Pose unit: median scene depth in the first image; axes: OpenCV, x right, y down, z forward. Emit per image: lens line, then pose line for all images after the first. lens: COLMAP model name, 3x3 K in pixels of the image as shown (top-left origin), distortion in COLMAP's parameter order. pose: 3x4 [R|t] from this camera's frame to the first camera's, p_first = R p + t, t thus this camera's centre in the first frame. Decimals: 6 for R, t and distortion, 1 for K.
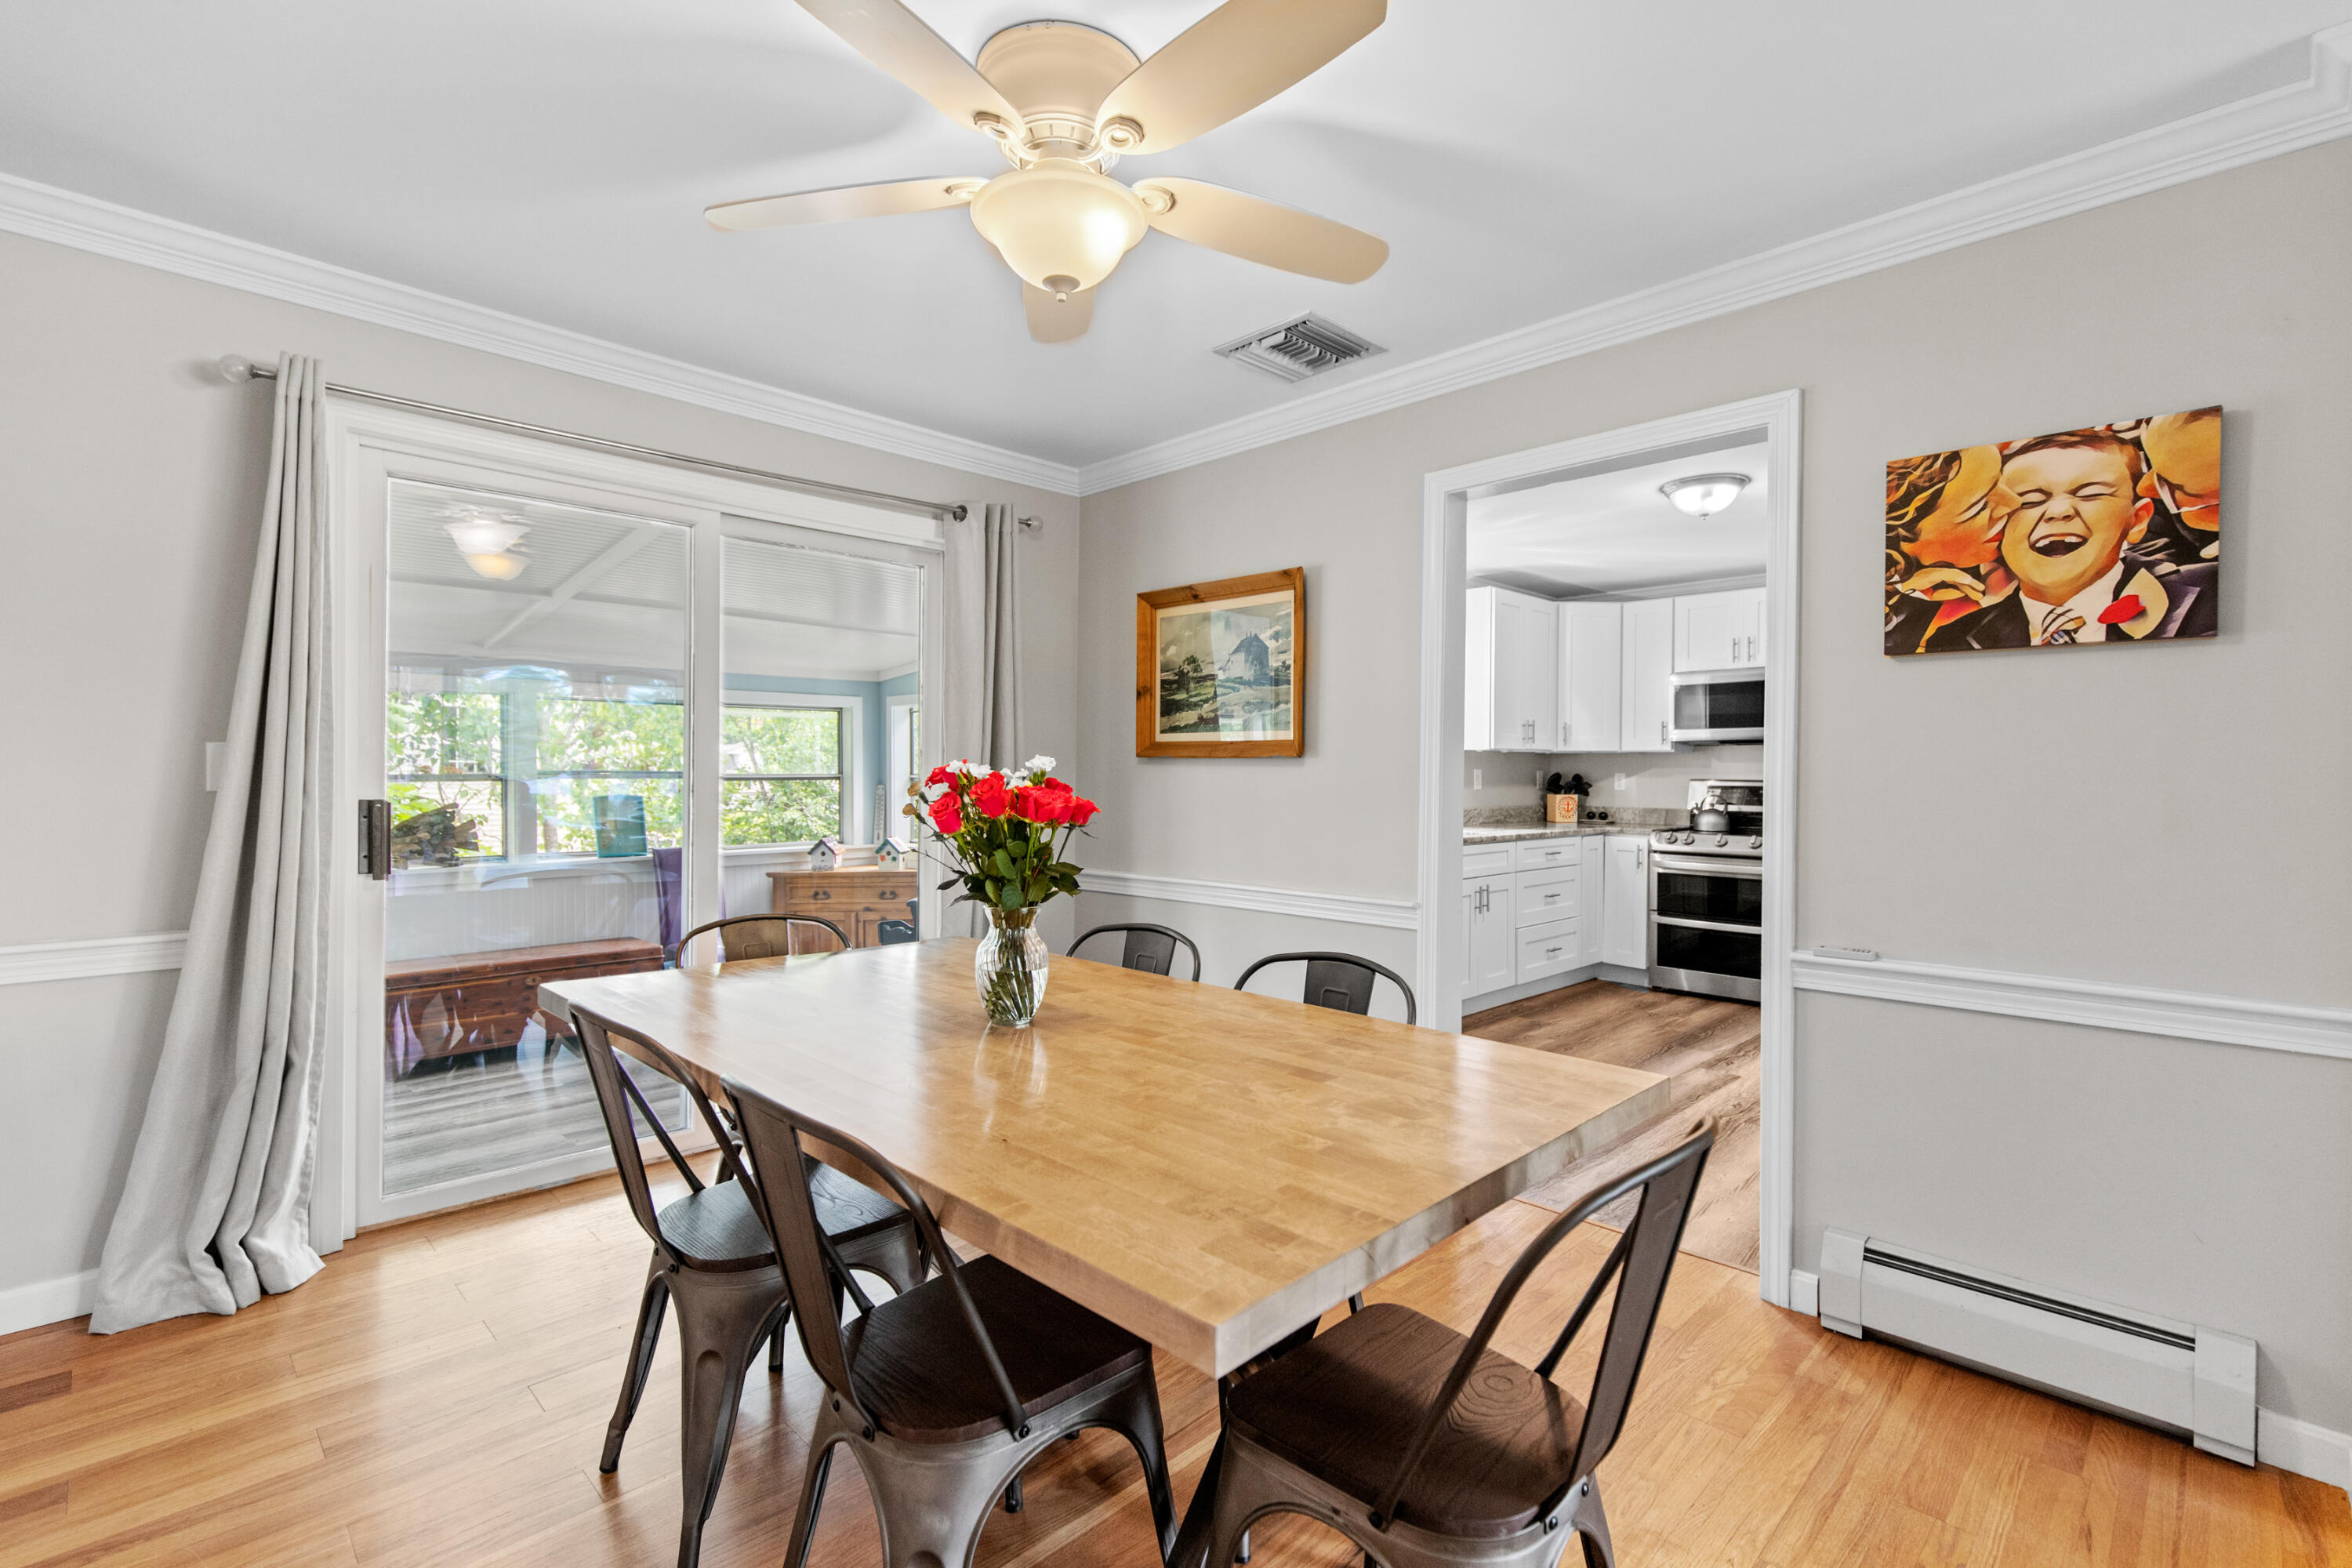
lens RADIAL K [[1066.9, 0, 1196.4], [0, 1066.9, 778.1], [0, 0, 1]] dist [-0.000764, 0.000240]
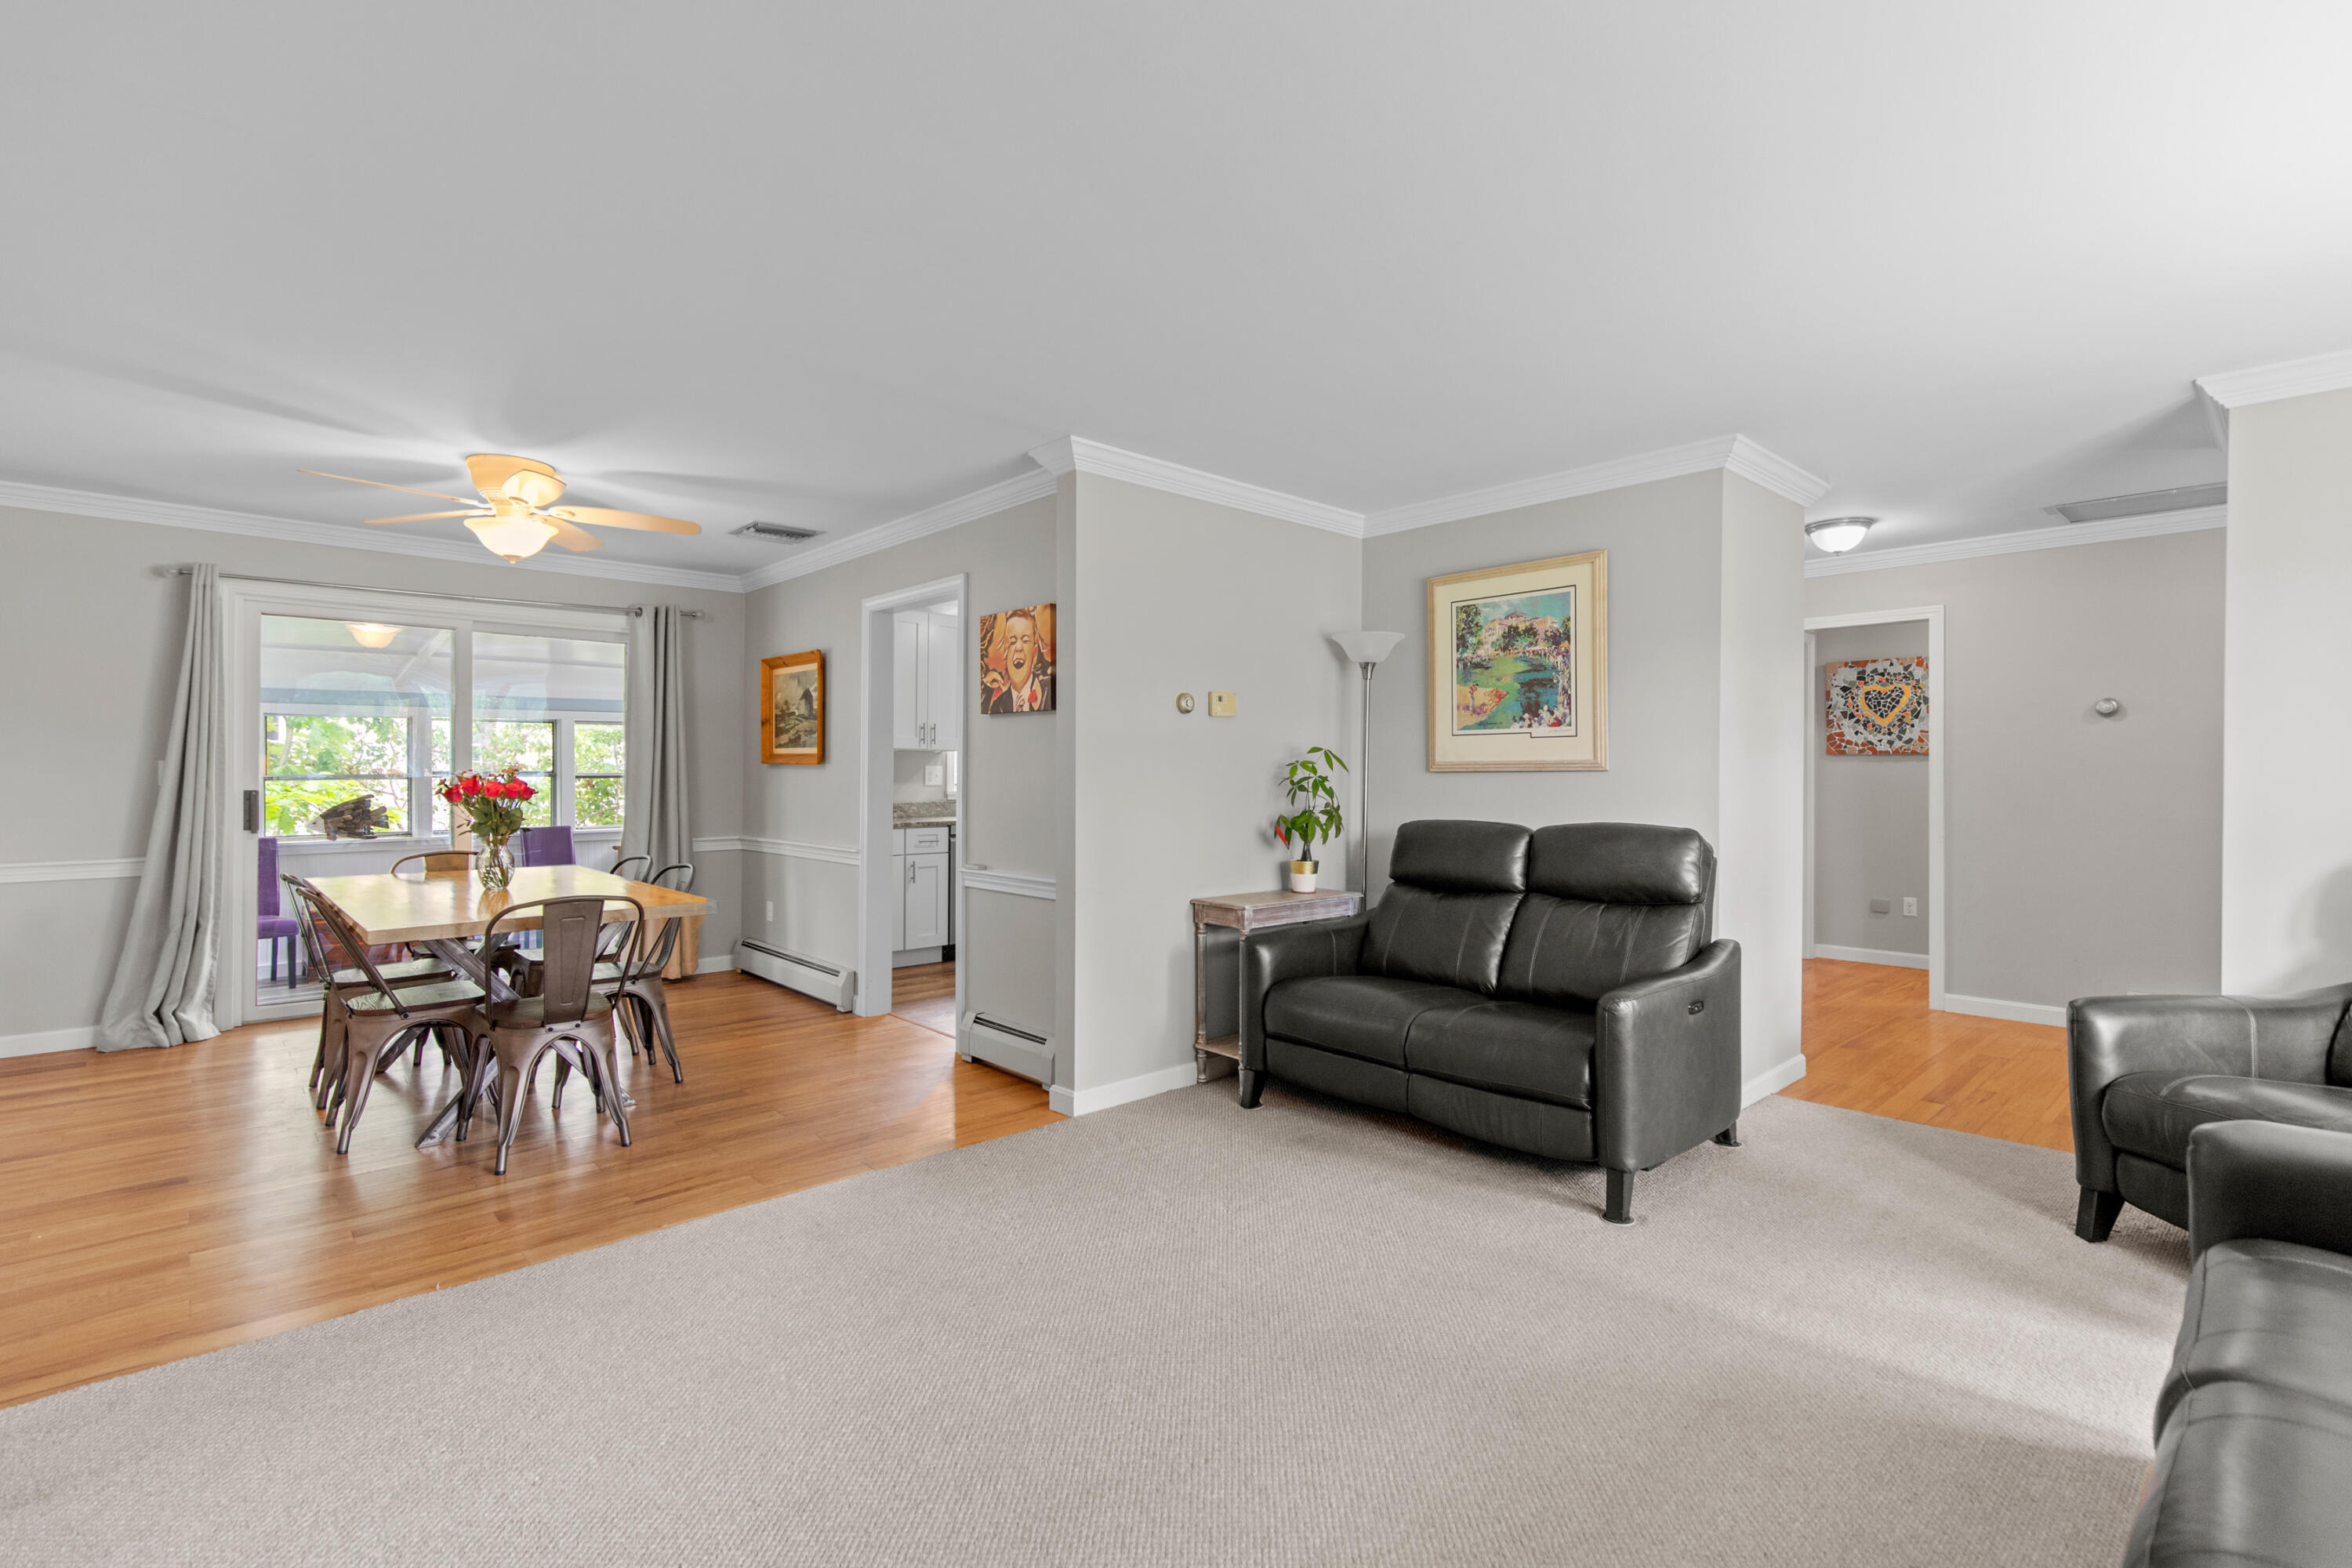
lens RADIAL K [[1060.9, 0, 1201.7], [0, 1060.9, 769.8], [0, 0, 1]] dist [-0.000954, -0.000575]
pose [[0.999618, -0.003052, -0.027465, 1.056100], [0.002960, 0.999990, -0.003395, -0.004612], [0.027475, 0.003313, 0.999617, -0.903731]]
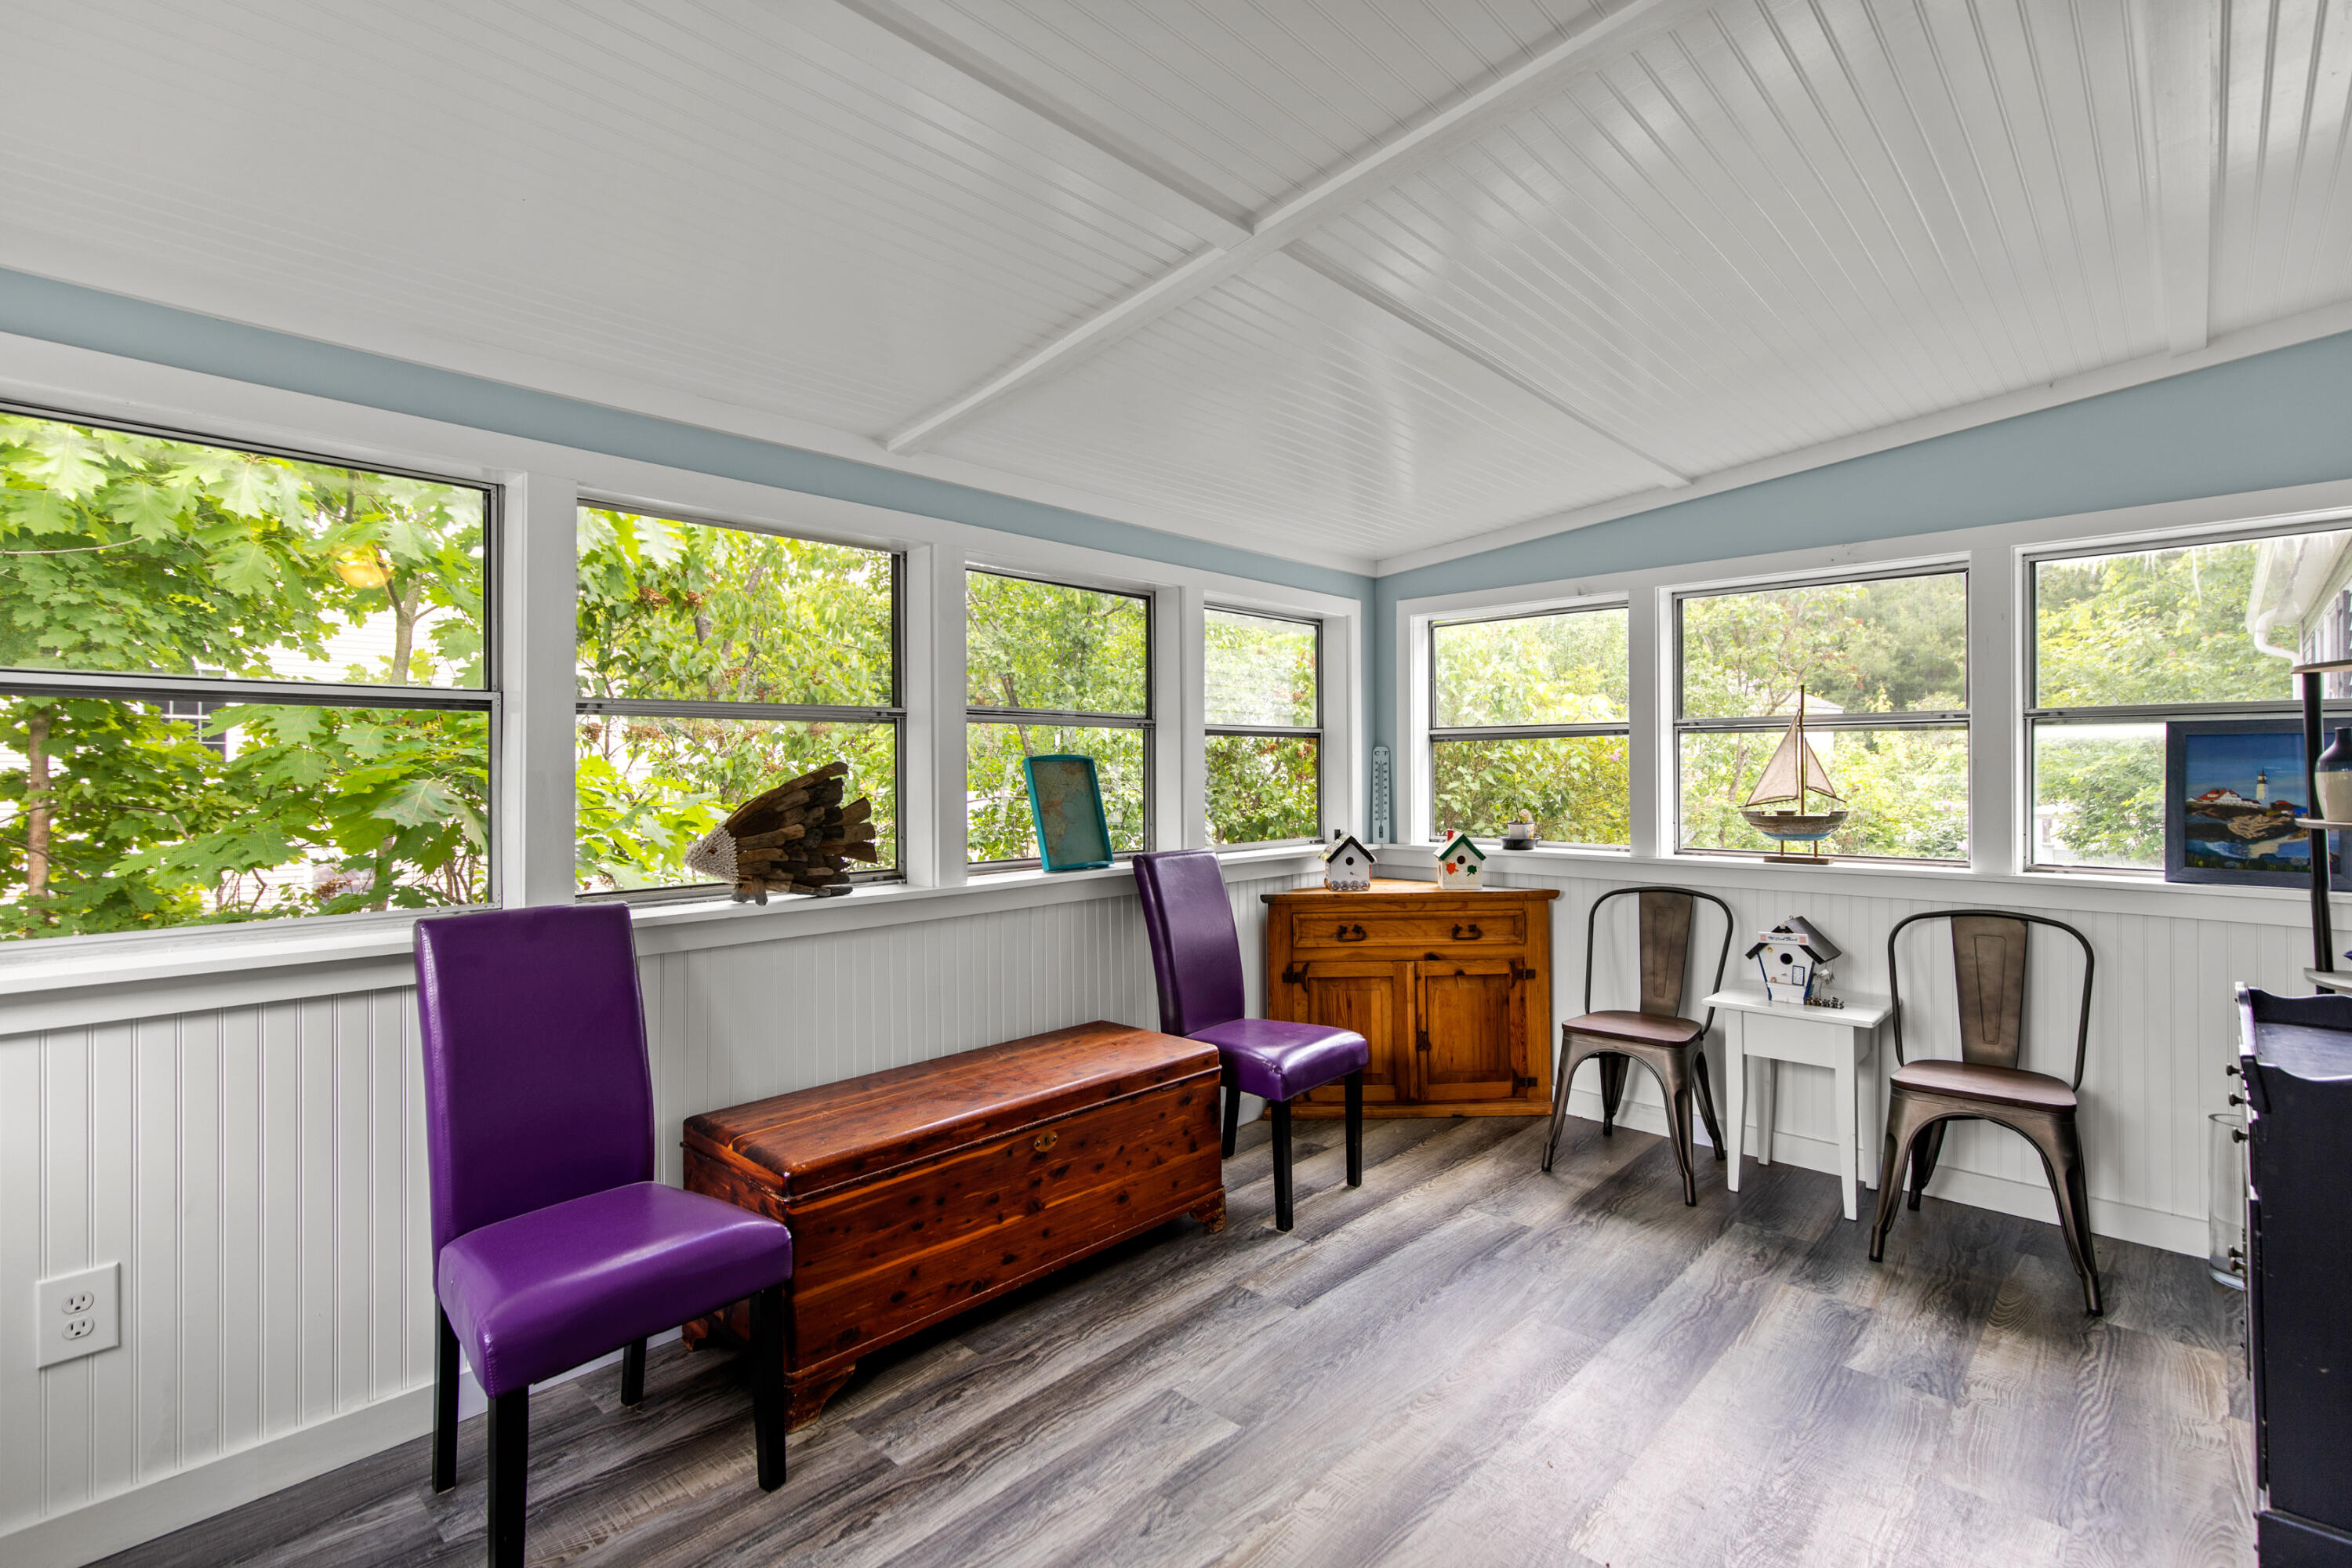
lens RADIAL K [[1072.8, 0, 1180.9], [0, 1072.8, 770.3], [0, 0, 1]] dist [-0.000247, -0.000470]
pose [[0.999910, -0.002946, 0.013093, -1.254757], [0.003000, 0.999987, -0.004109, 0.066709], [-0.013081, 0.004148, 0.999906, 1.171708]]
